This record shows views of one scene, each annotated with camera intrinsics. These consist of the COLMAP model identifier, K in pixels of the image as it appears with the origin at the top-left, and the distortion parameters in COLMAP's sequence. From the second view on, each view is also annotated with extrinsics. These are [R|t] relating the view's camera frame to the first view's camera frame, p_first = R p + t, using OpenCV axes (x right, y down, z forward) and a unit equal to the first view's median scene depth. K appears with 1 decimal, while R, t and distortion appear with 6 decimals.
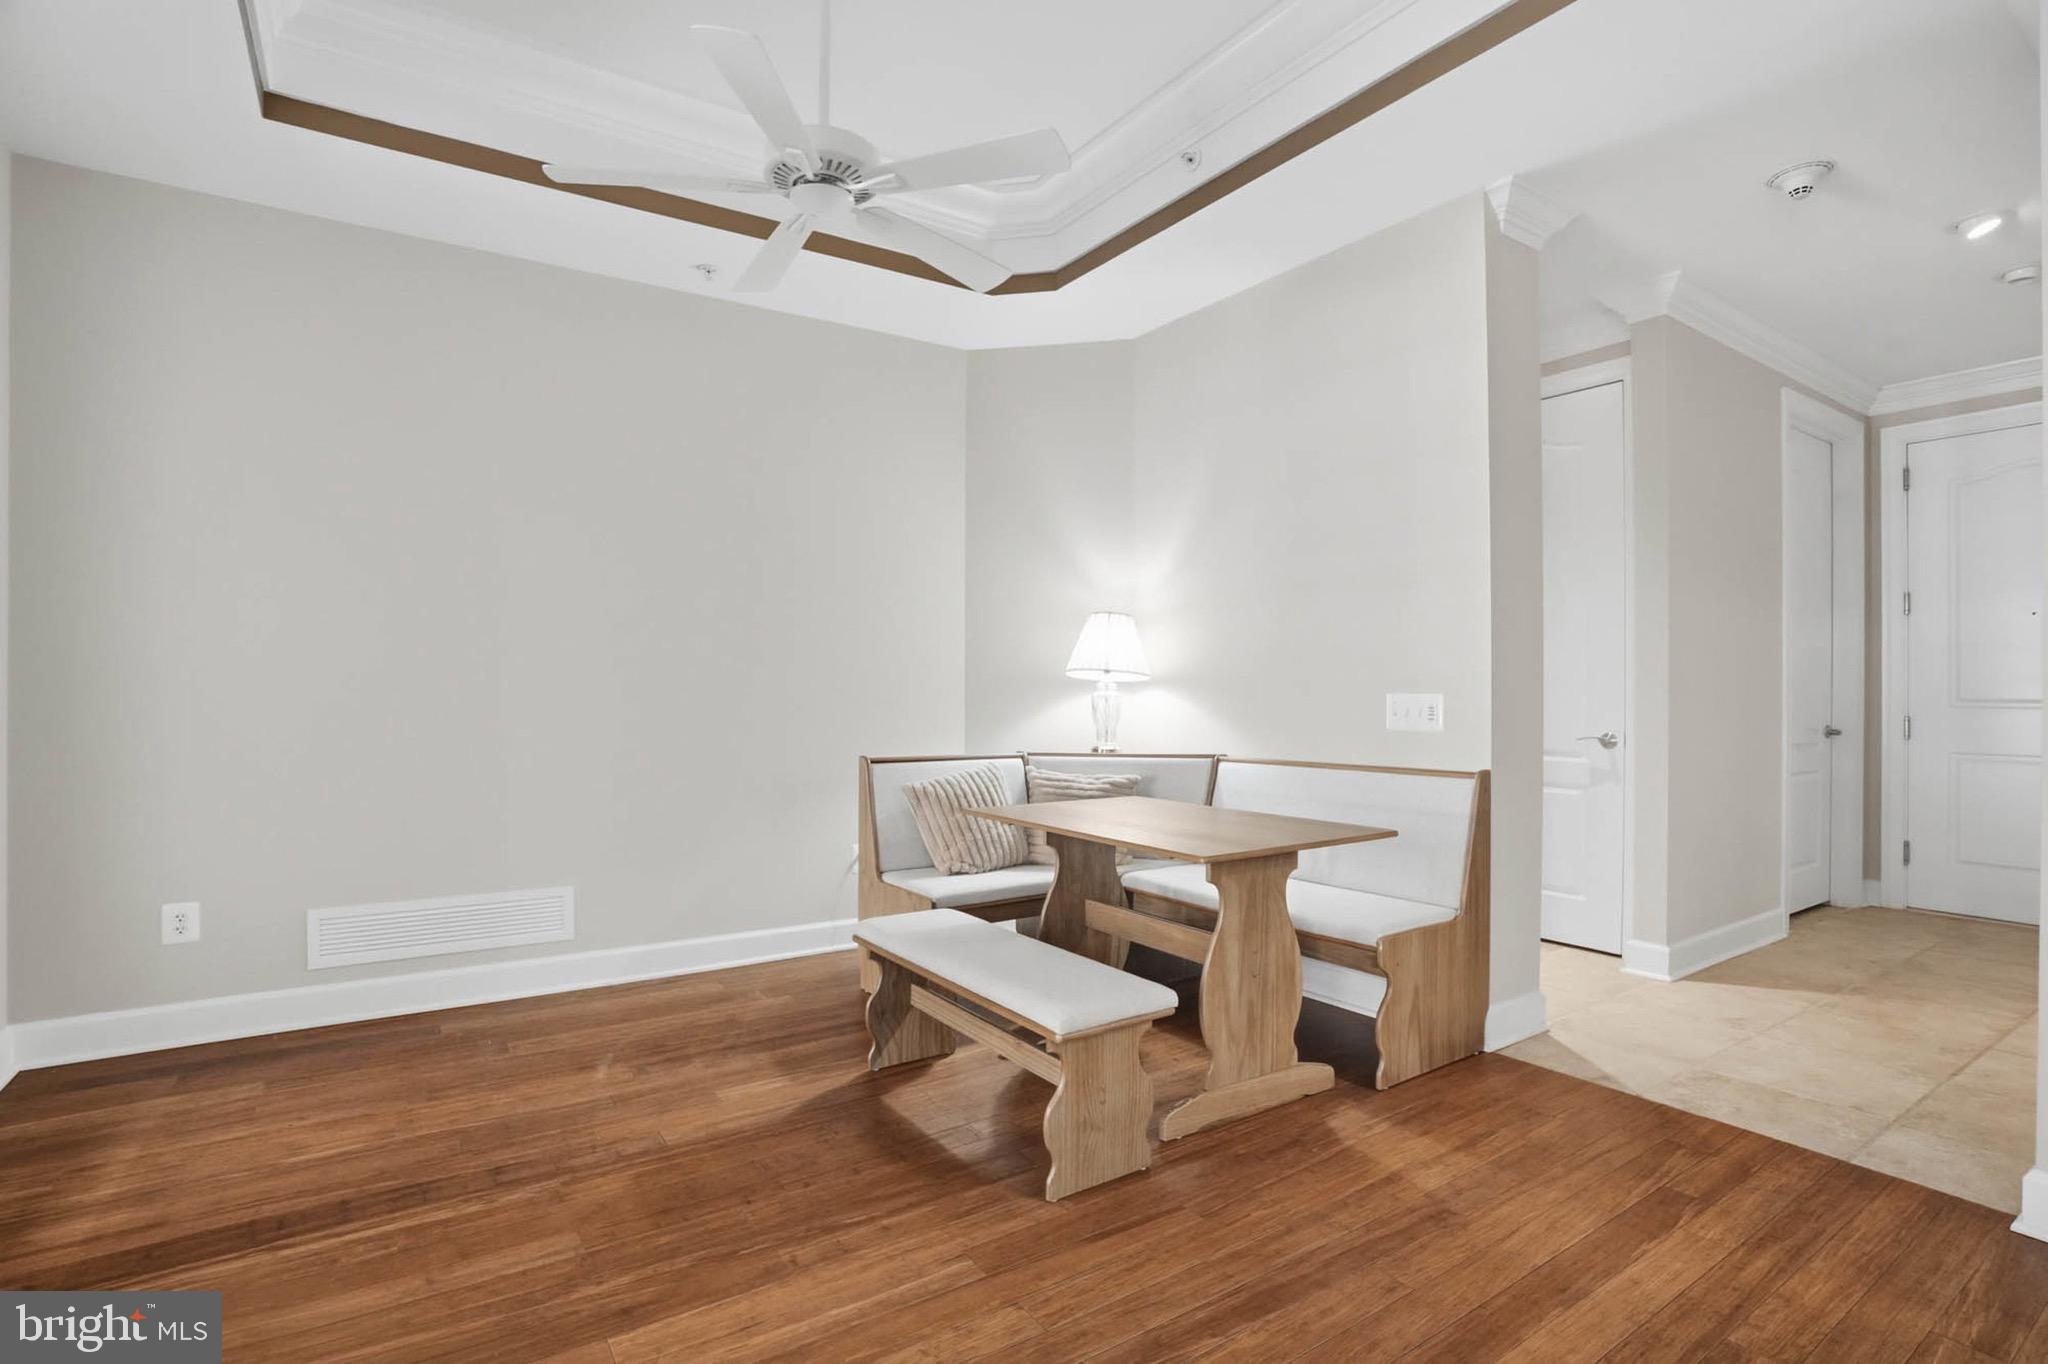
lens RADIAL K [[951.2, 0, 994.3], [0, 951.2, 678.9], [0, 0, 1]] dist [-0.021486, 0.002124]
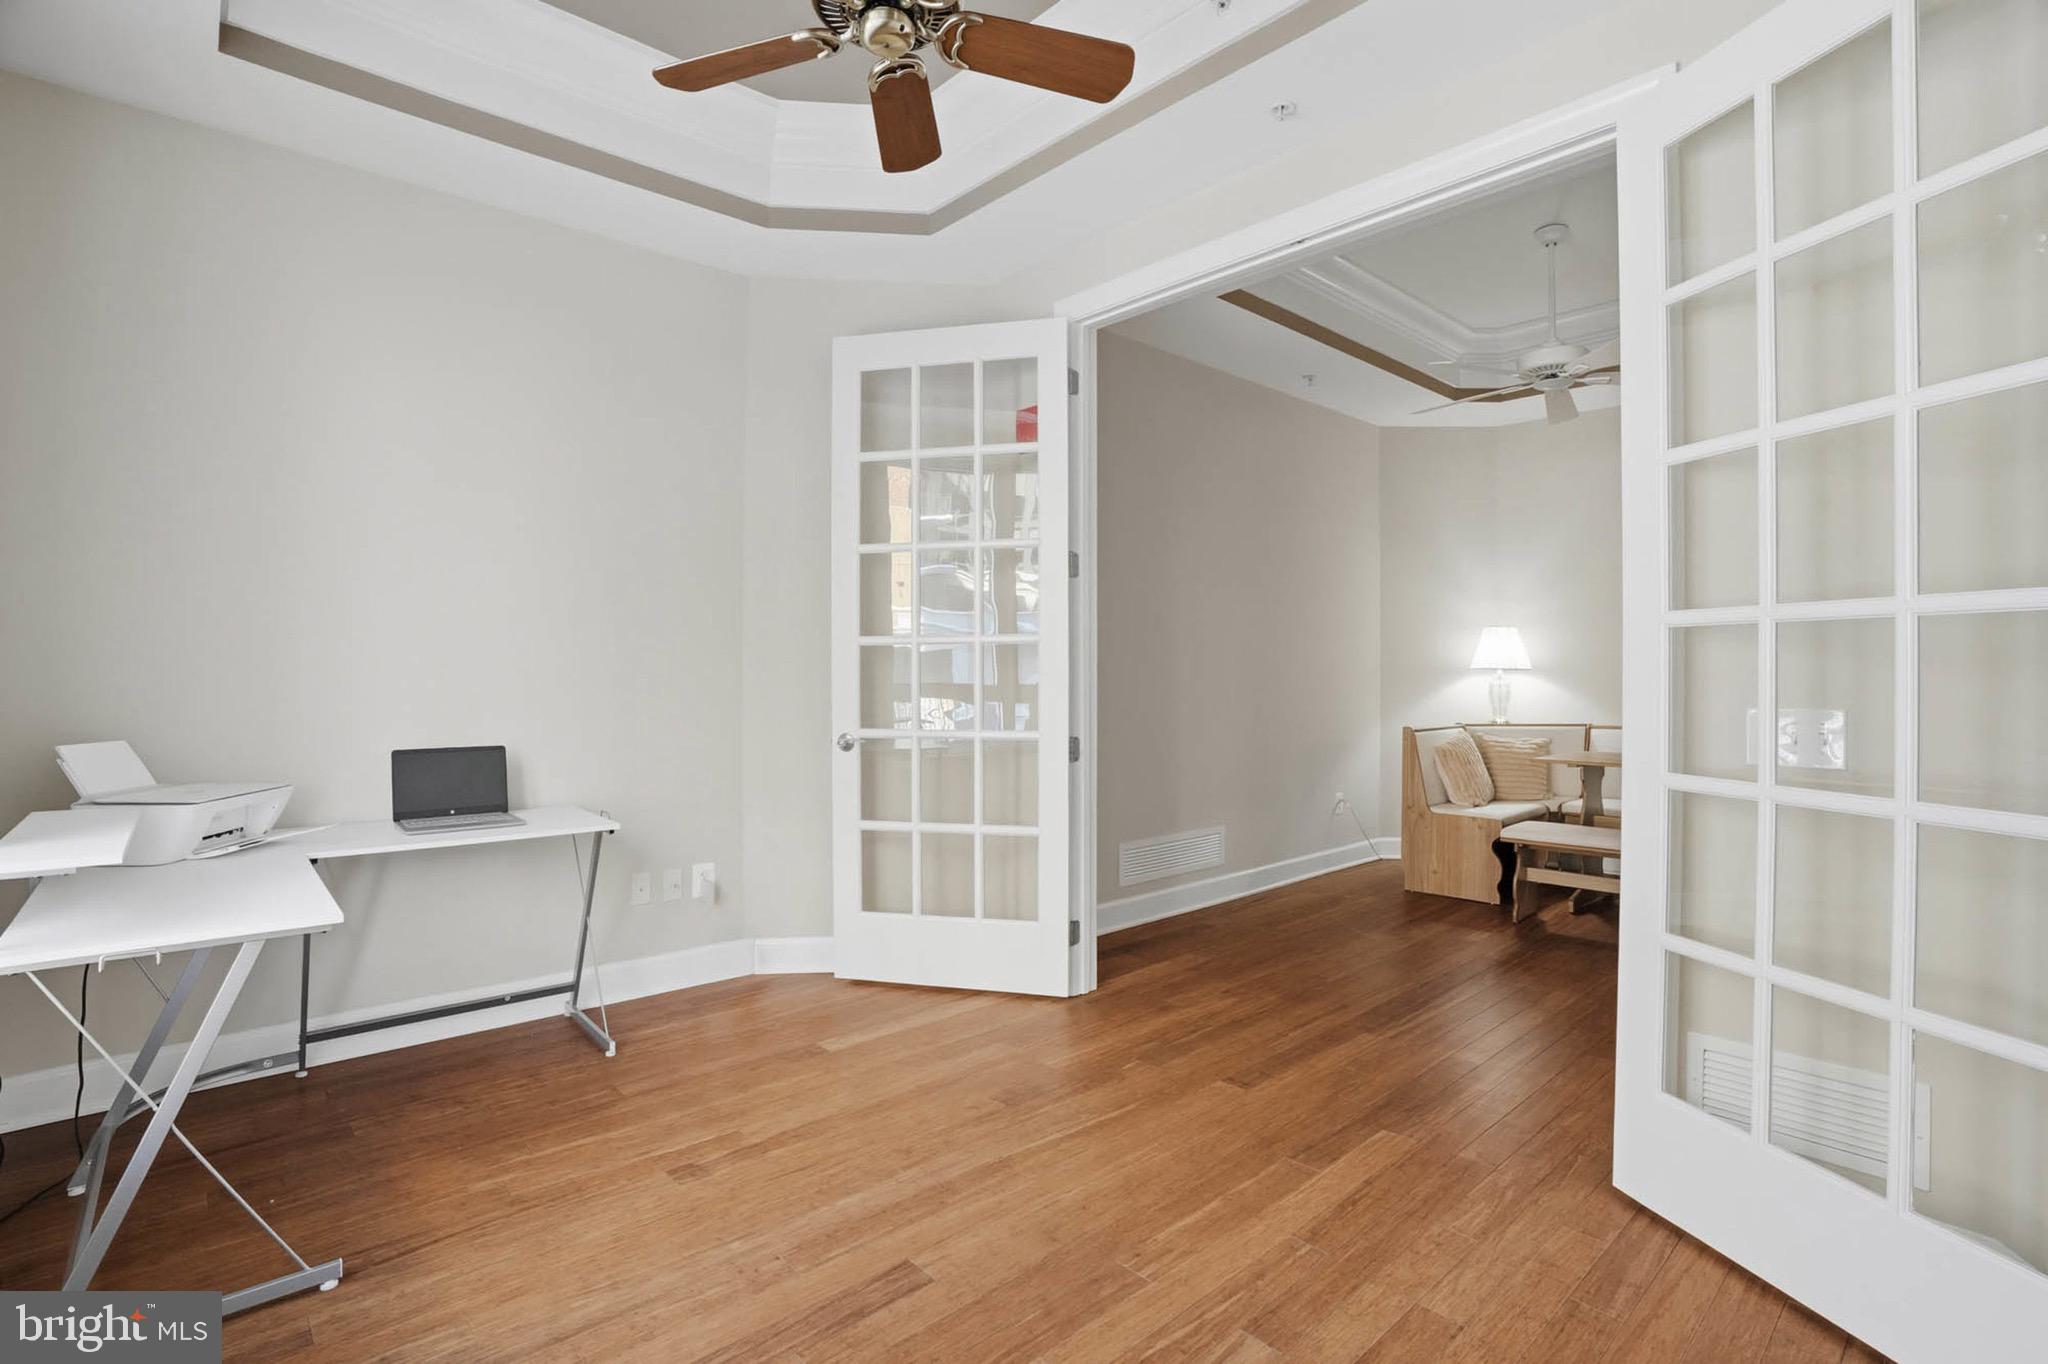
lens RADIAL K [[951.2, 0, 1009.2], [0, 951.2, 682.5], [0, 0, 1]] dist [-0.021486, 0.002124]
pose [[0.990109, -0.006975, 0.140130, -0.792356], [0.001818, 0.999317, 0.036898, -0.035544], [-0.140292, -0.036278, 0.989445, -0.272331]]
